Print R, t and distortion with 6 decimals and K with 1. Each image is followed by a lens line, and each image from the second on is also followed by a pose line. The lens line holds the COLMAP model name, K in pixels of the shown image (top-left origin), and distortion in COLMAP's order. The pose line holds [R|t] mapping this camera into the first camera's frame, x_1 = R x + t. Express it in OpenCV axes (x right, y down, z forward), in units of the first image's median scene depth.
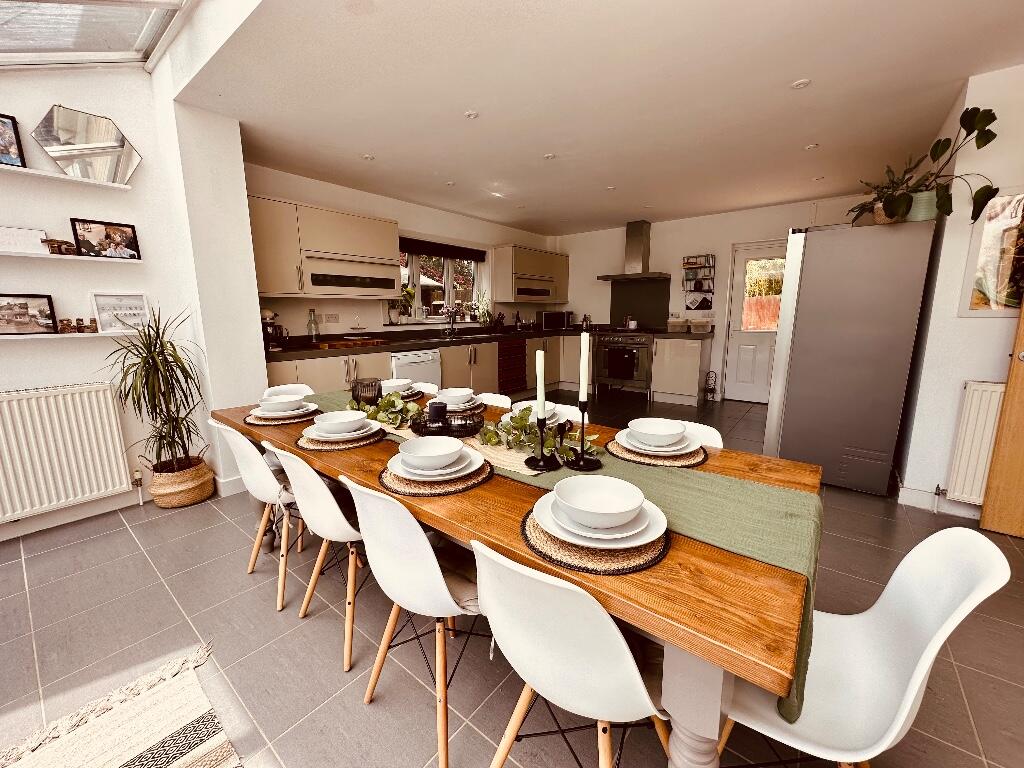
lens RADIAL K [[411.4, 0, 512.0], [0, 411.4, 384.0], [0, 0, 1]] dist [0.000330, 0.000059]
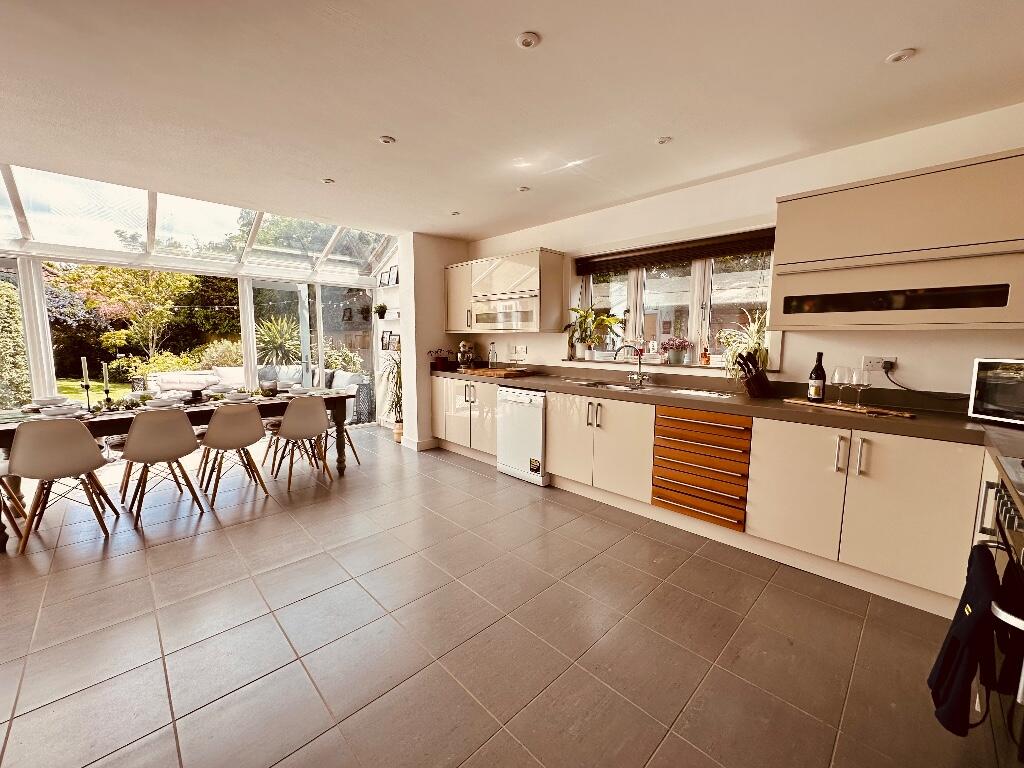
lens RADIAL K [[411.4, 0, 512.0], [0, 411.4, 384.0], [0, 0, 1]] dist [0.000330, 0.000059]
pose [[-0.120407, 0.114959, -0.986046, 0.680883], [-0.175886, 0.975088, 0.135159, -0.218772], [0.977019, 0.189706, -0.097187, 1.117797]]
